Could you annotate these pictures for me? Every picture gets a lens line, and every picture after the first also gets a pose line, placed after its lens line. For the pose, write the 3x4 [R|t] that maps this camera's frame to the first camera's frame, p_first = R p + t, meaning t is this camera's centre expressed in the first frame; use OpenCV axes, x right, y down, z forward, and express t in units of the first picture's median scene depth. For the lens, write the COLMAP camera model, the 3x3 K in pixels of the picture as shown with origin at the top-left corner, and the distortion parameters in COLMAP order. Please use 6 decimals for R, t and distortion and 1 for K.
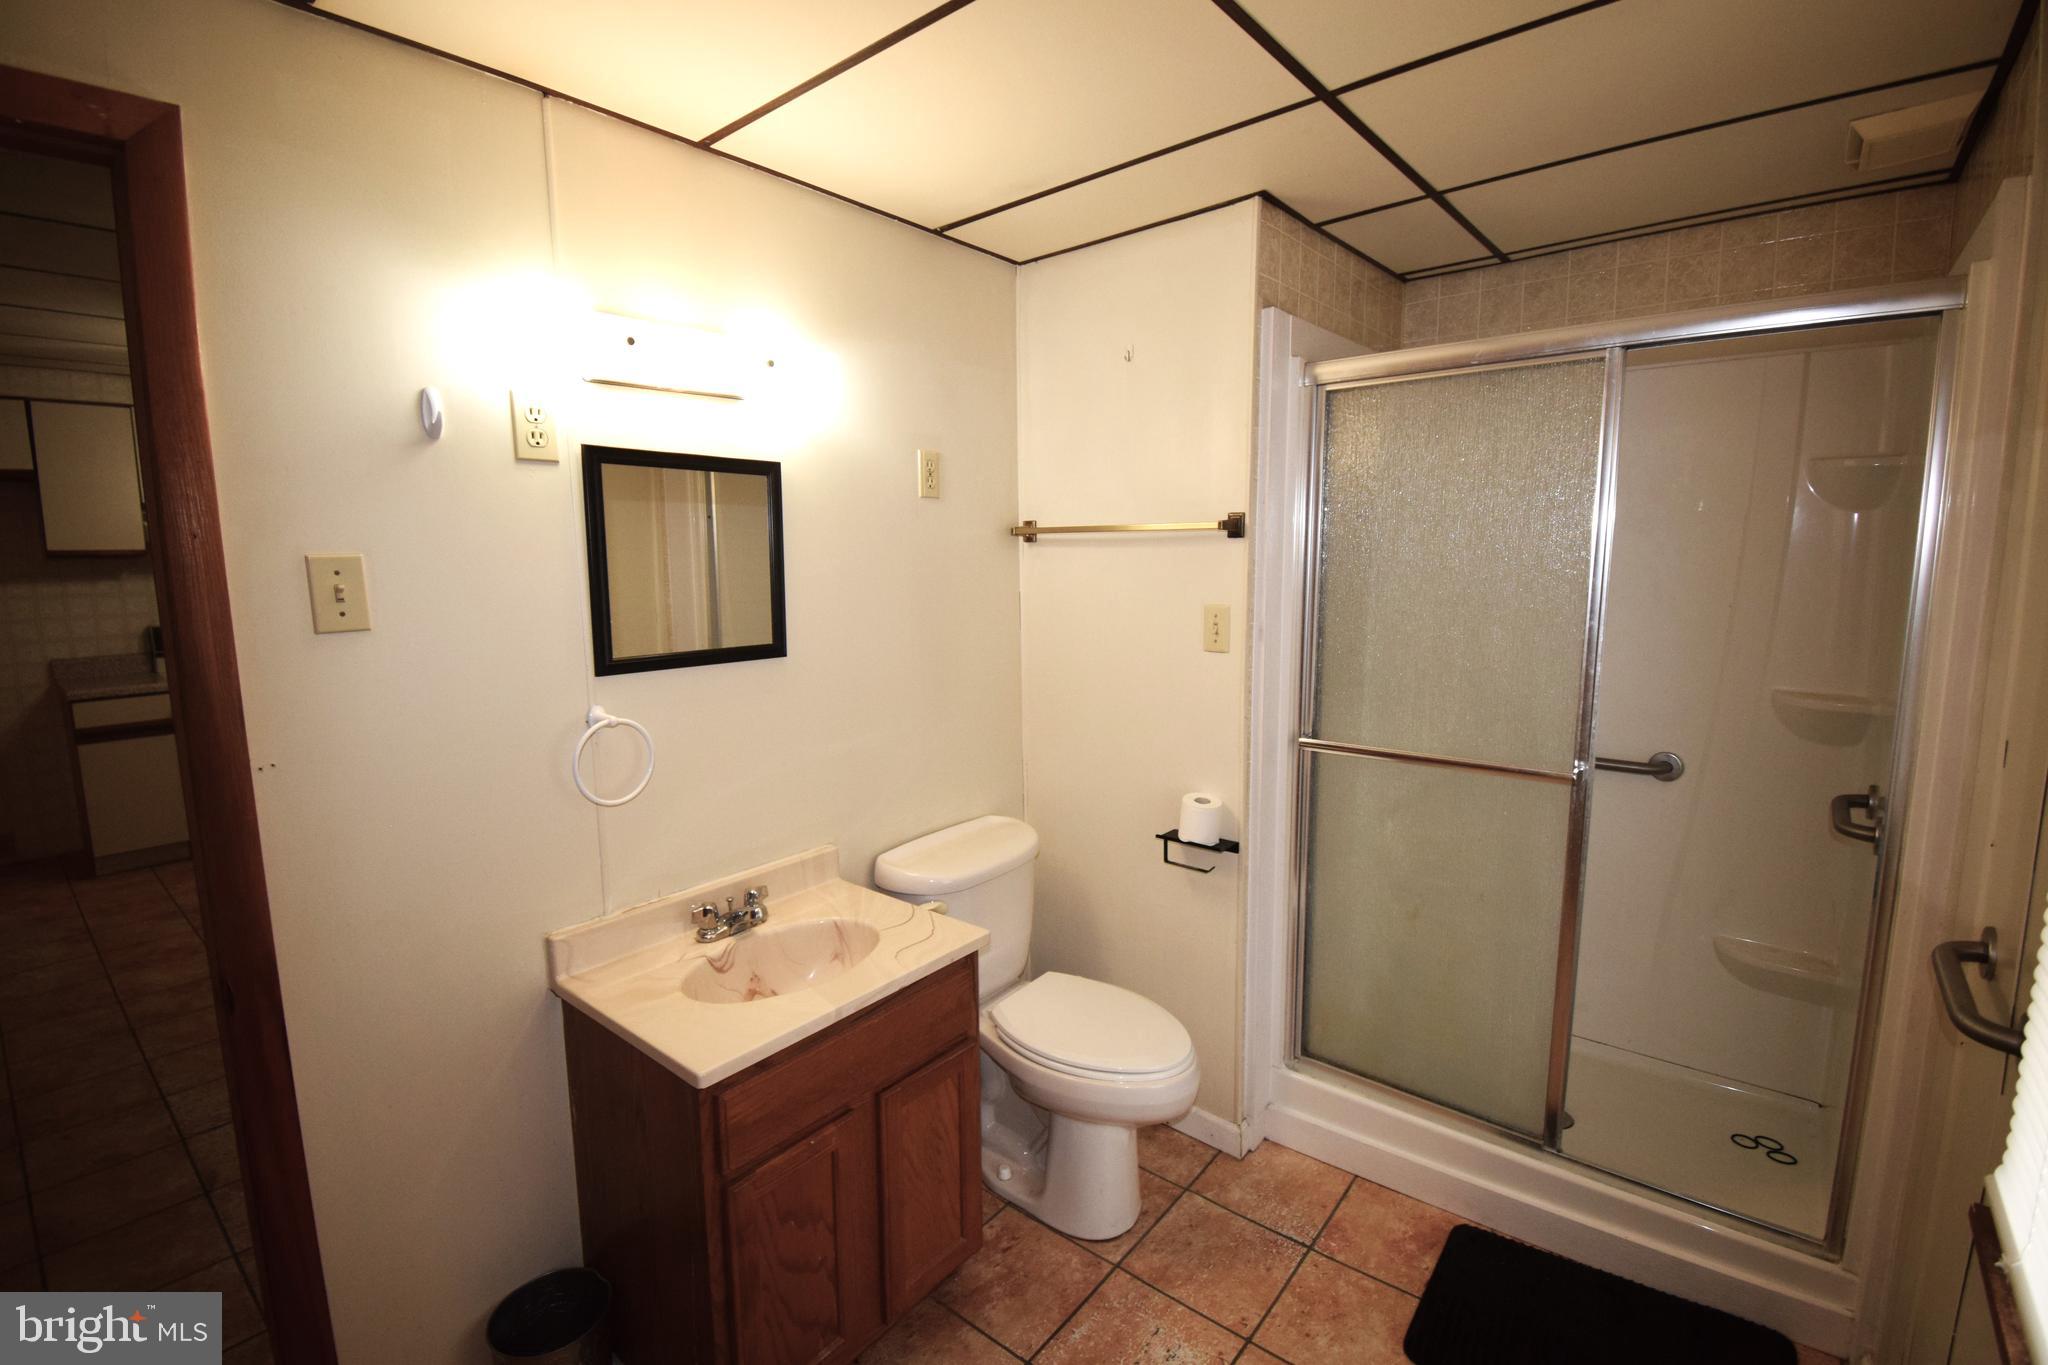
lens RADIAL K [[899.6, 0, 1018.9], [0, 899.6, 675.7], [0, 0, 1]] dist [0.020790, -0.027529]
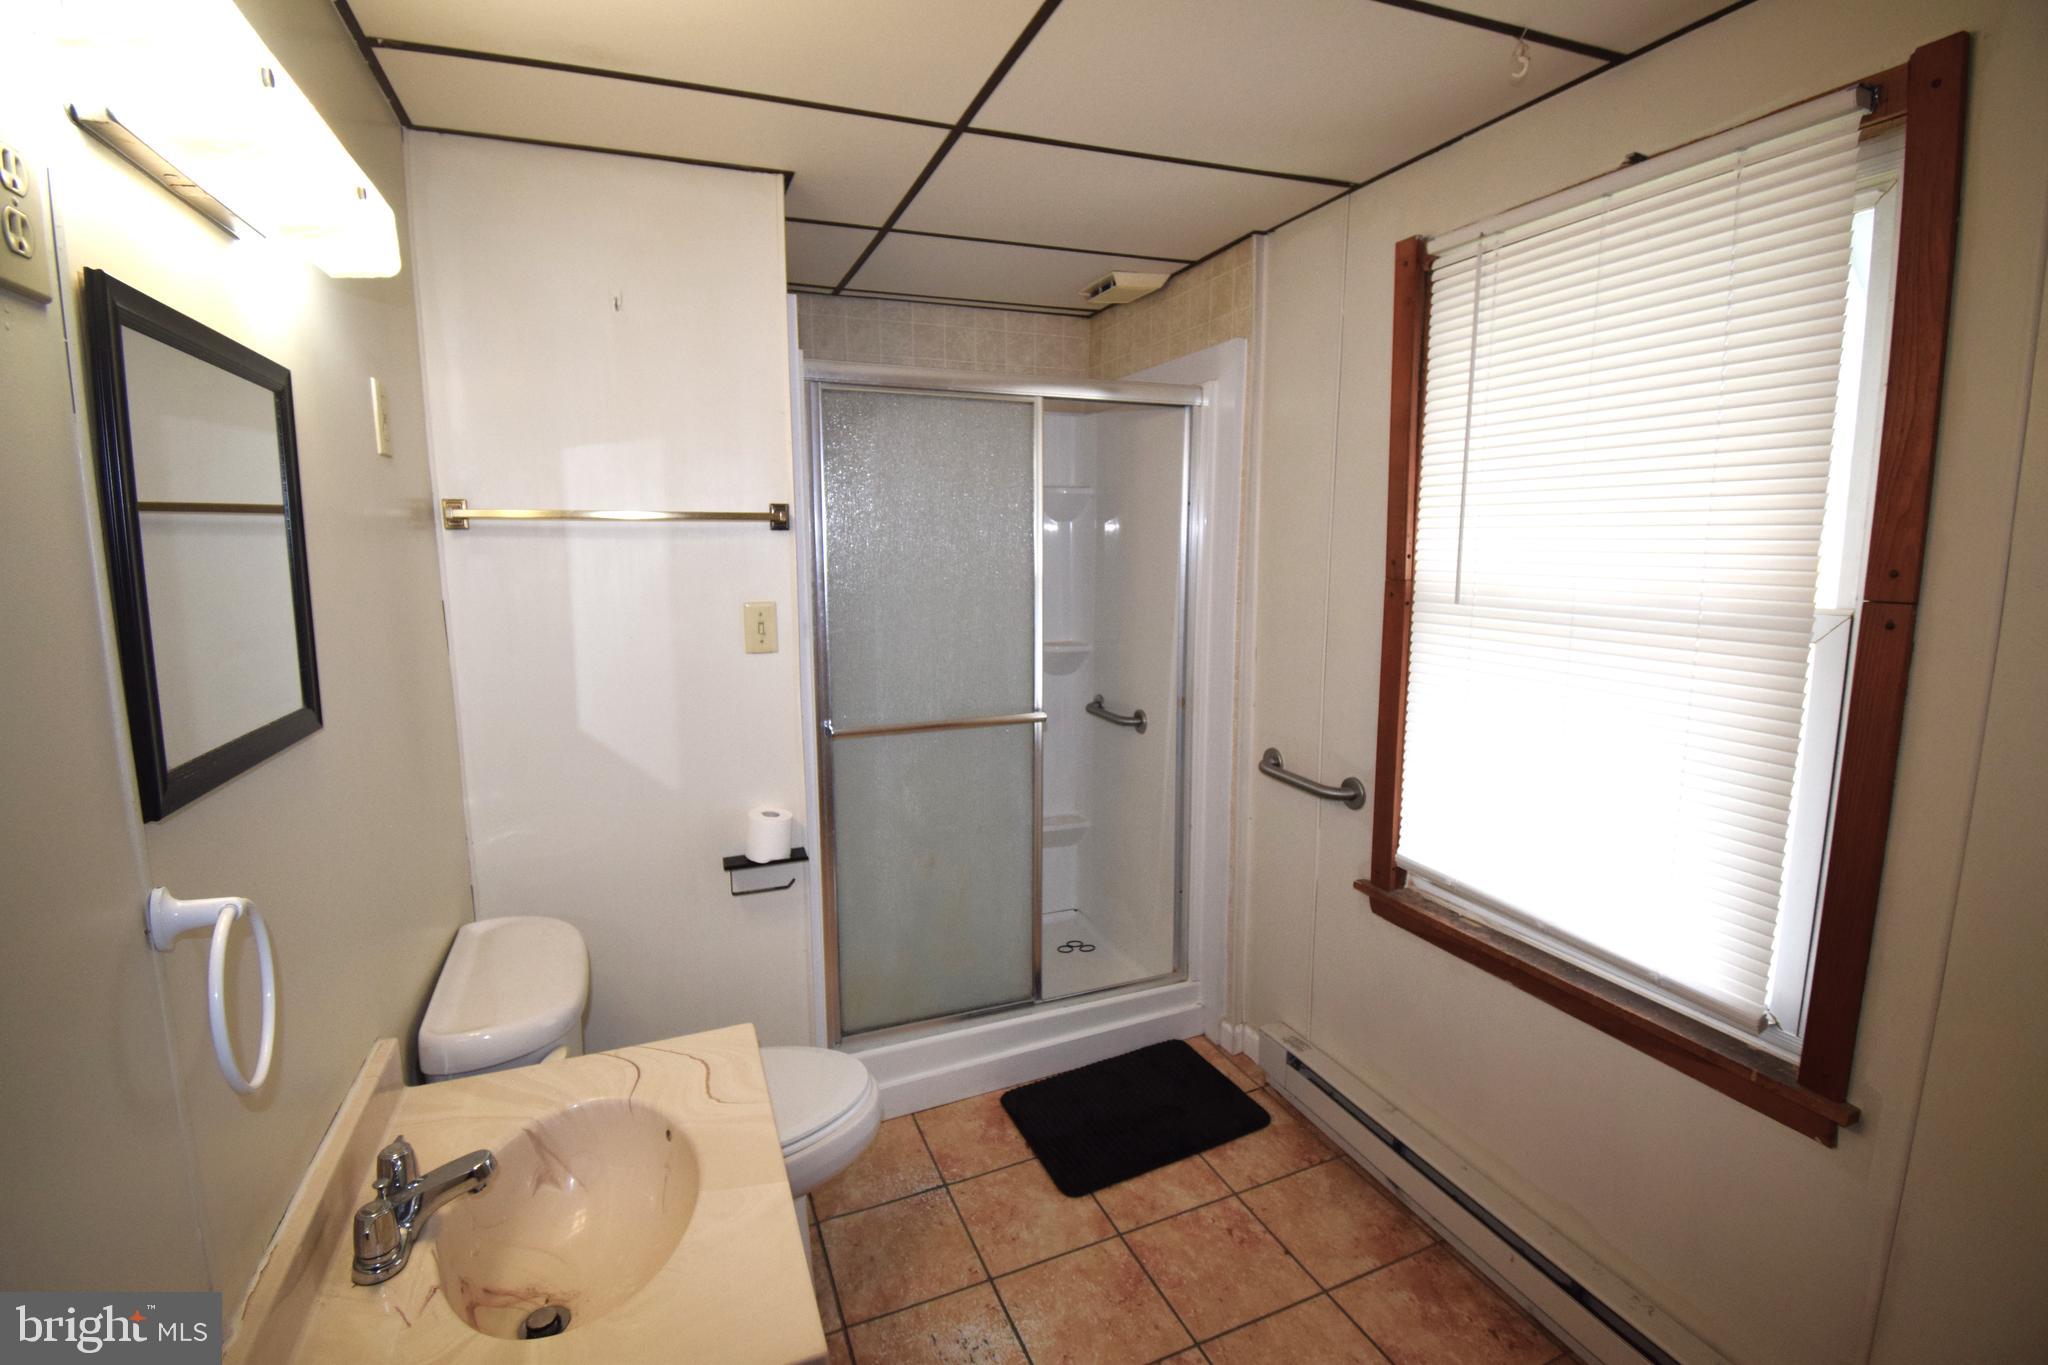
lens RADIAL K [[899.6, 0, 1018.9], [0, 899.6, 675.7], [0, 0, 1]] dist [0.020790, -0.027529]
pose [[0.474770, -0.117022, 0.872296, -0.515830], [0.119638, 0.990502, 0.067764, -0.037795], [-0.871941, 0.072187, 0.484261, 0.352881]]
